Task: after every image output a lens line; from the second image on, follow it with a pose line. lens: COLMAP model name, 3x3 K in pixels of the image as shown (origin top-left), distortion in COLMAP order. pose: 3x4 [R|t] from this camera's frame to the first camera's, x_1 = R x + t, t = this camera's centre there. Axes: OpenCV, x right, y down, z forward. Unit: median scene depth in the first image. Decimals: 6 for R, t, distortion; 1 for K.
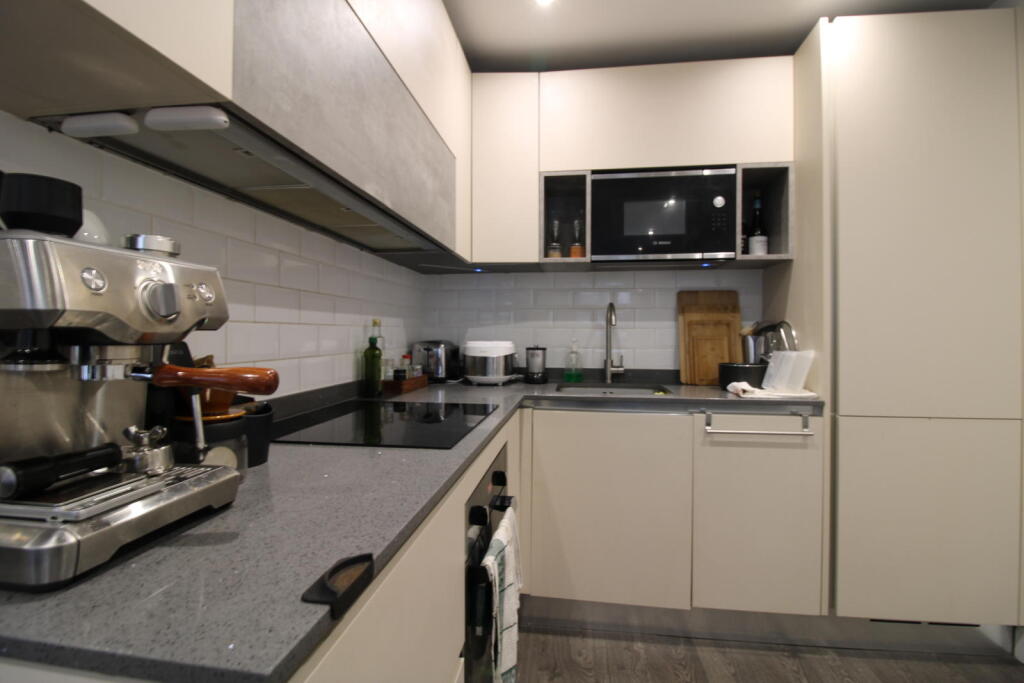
lens RADIAL K [[475.9, 0, 513.2], [0, 475.9, 332.2], [0, 0, 1]] dist [-0.019915, -0.000435]
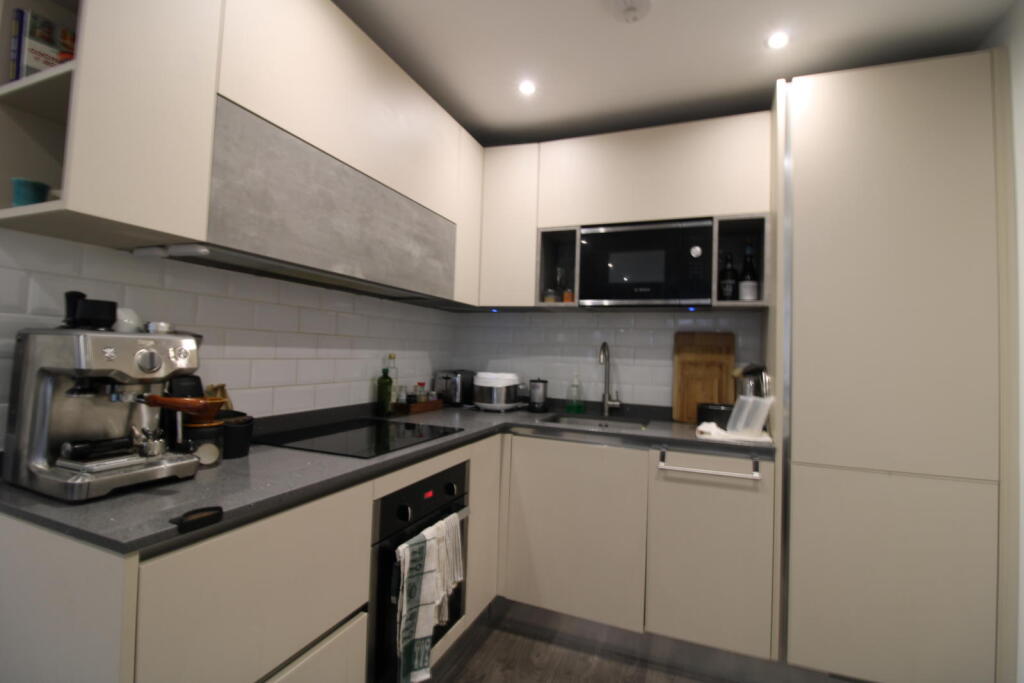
lens RADIAL K [[475.9, 0, 513.2], [0, 475.9, 332.2], [0, 0, 1]] dist [-0.019915, -0.000435]
pose [[0.970208, 0.018785, -0.241542, 0.294784], [-0.028999, 0.998826, -0.038798, -0.040491], [0.240530, 0.044647, 0.969614, -0.126249]]
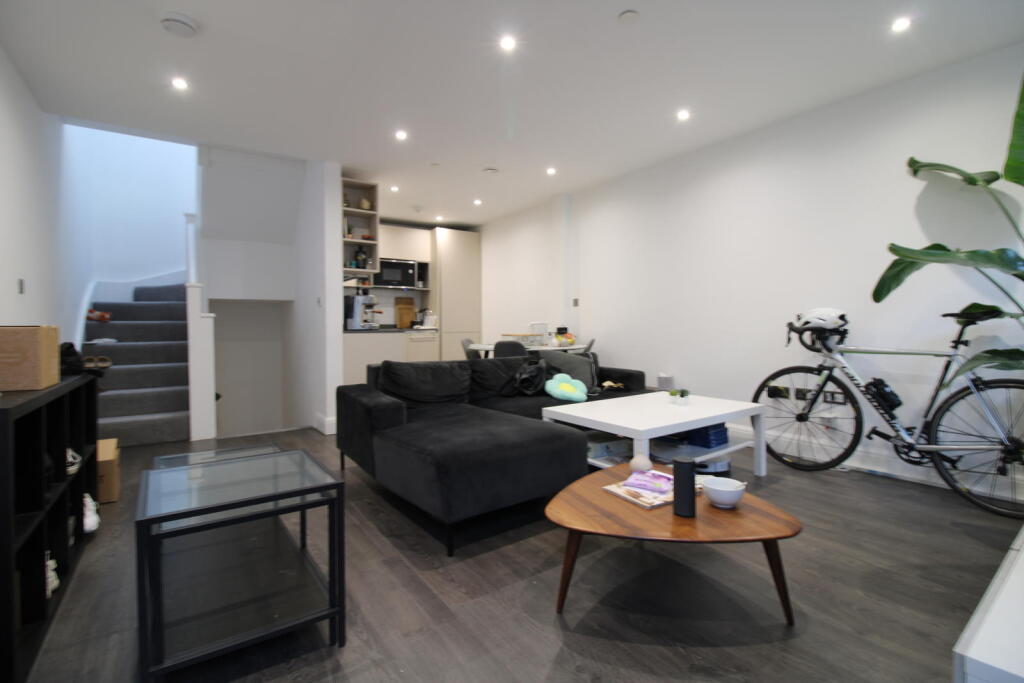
lens RADIAL K [[475.9, 0, 513.2], [0, 475.9, 332.2], [0, 0, 1]] dist [-0.019915, -0.000435]
pose [[0.738524, -0.012422, 0.674113, -1.270734], [0.004653, 0.999900, 0.013328, 0.107059], [-0.674211, -0.006707, 0.738508, -1.923711]]
